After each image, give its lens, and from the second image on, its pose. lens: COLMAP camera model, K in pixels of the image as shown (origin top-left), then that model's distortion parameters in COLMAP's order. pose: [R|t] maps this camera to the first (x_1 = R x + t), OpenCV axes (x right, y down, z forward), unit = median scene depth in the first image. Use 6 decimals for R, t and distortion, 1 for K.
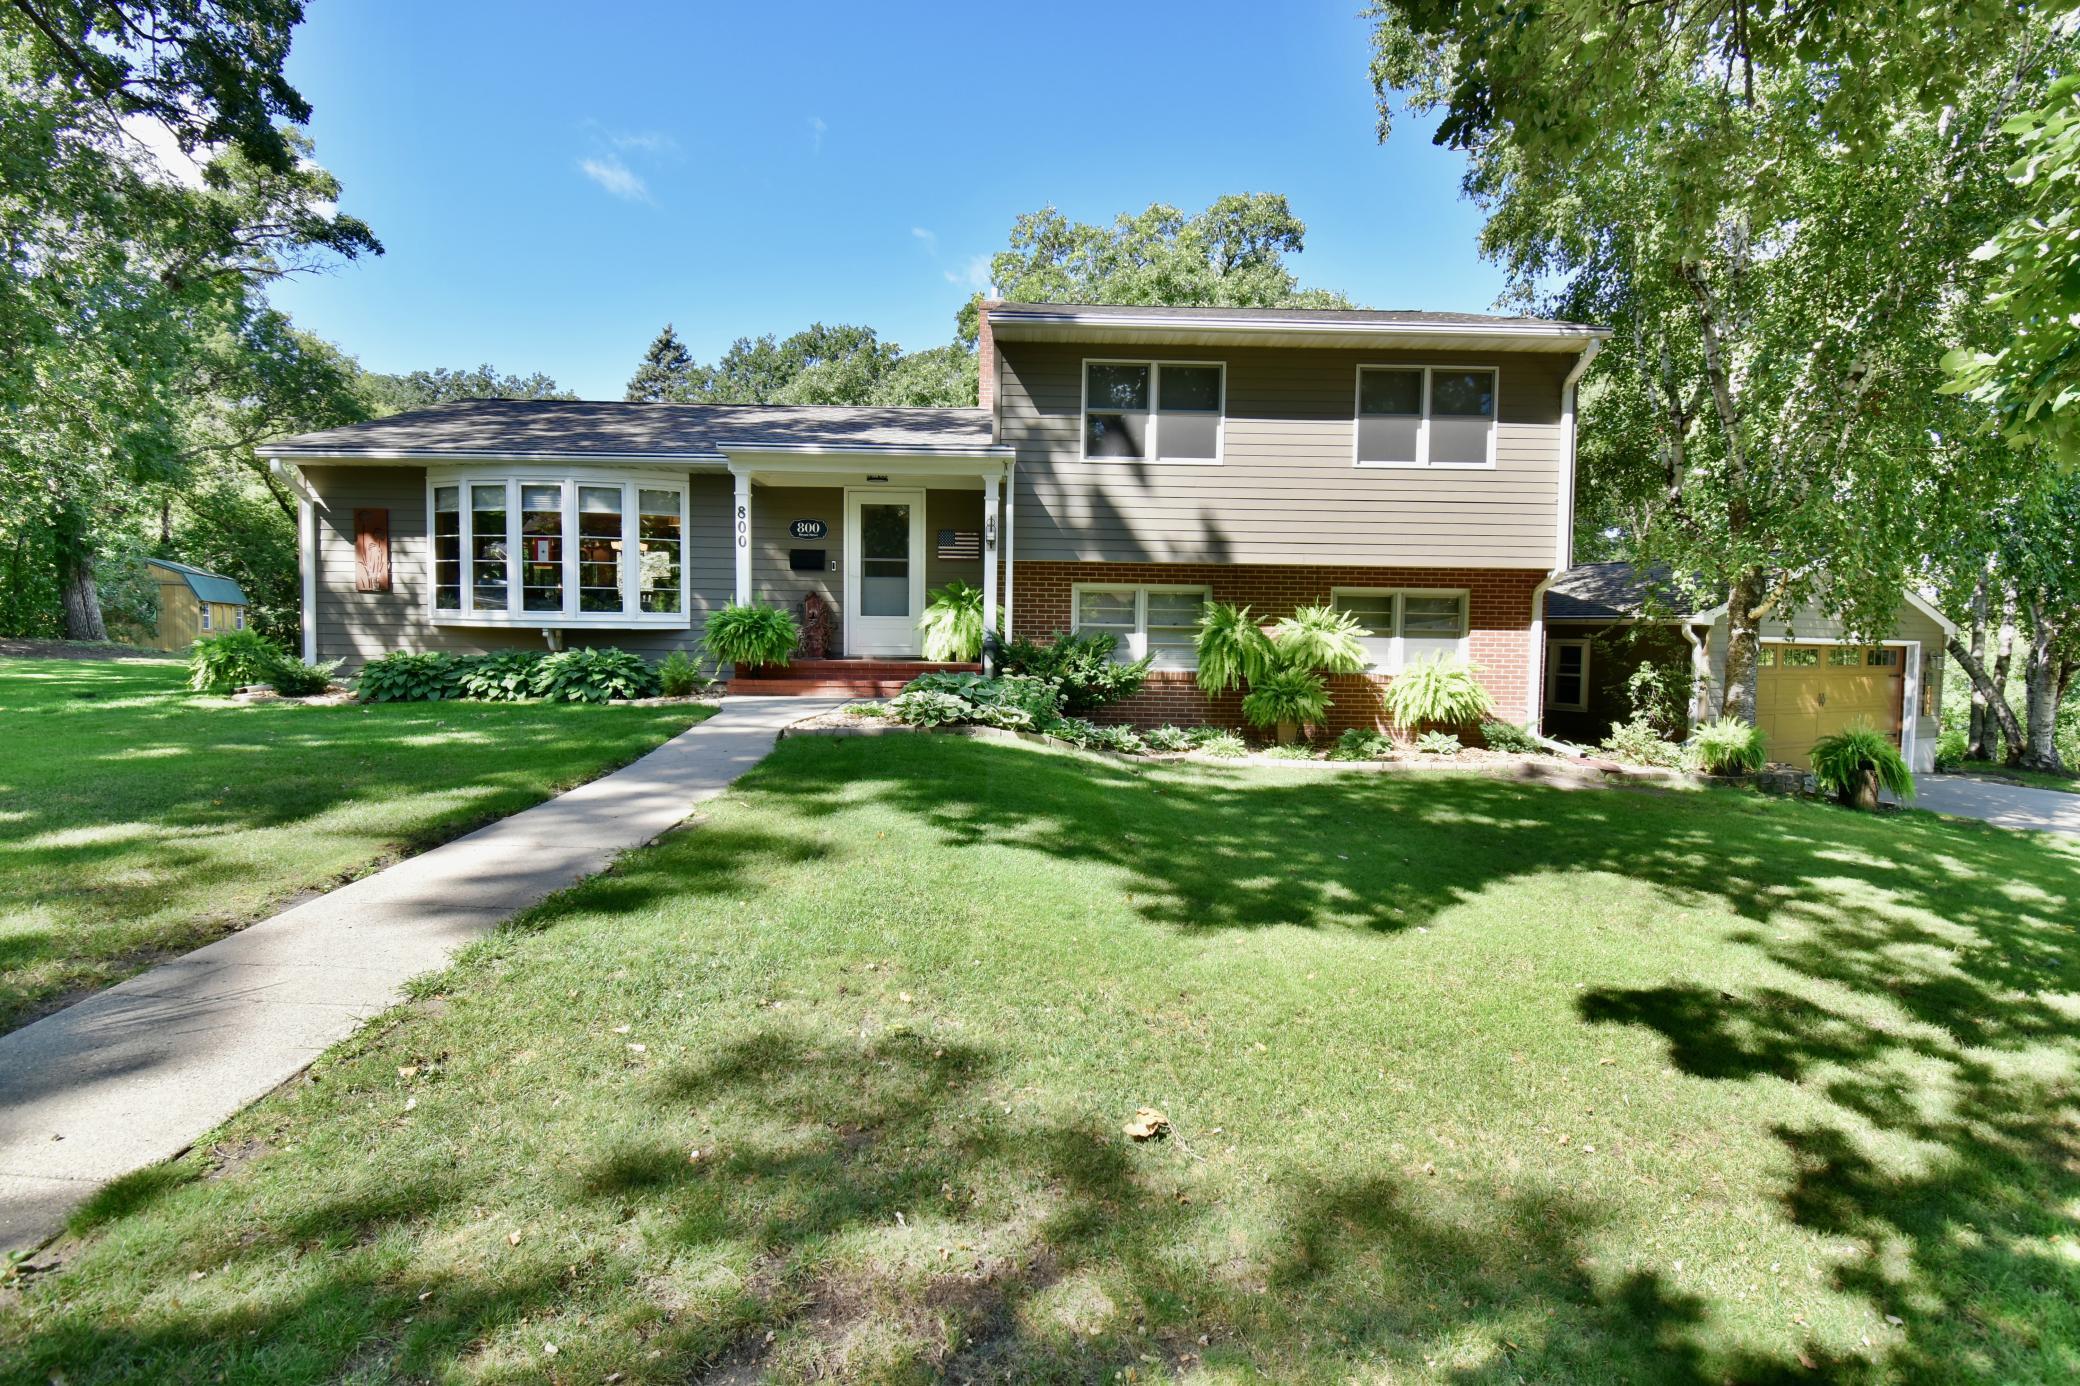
lens RADIAL K [[1032.5, 0, 1047.0], [0, 1032.5, 694.1], [0, 0, 1]] dist [0.019135, -0.023877]
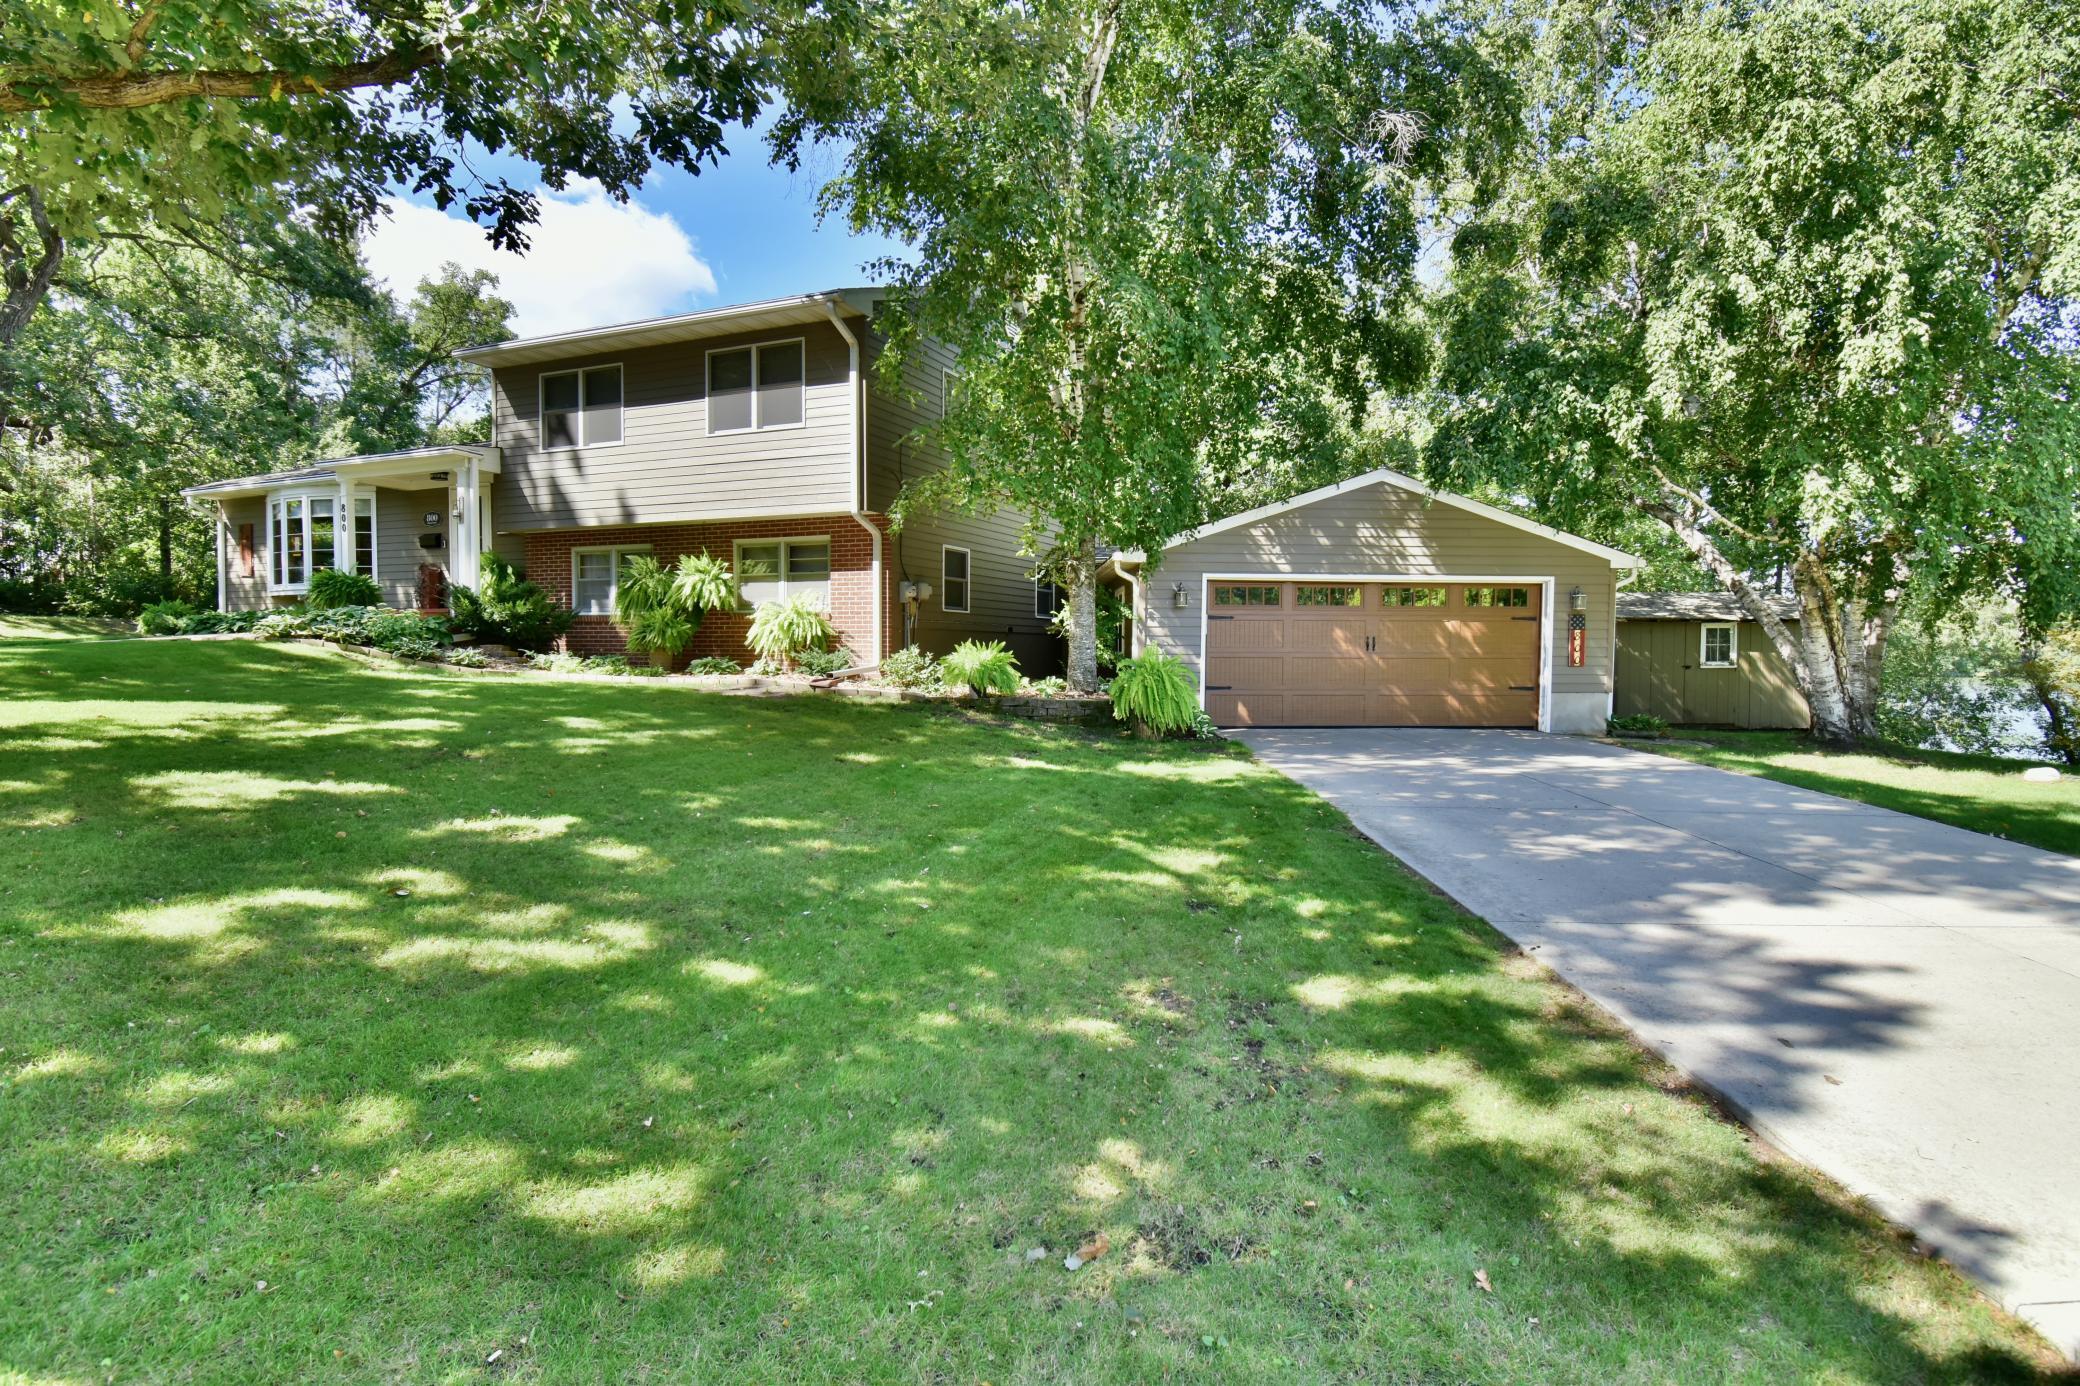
lens RADIAL K [[921.8, 0, 1028.9], [0, 921.8, 695.2], [0, 0, 1]] dist [0.015473, -0.020461]
pose [[0.922929, 0.011620, -0.384796, 1.025314], [-0.016272, 0.999829, -0.008834, 0.080014], [0.384627, 0.014415, 0.922959, 0.156904]]
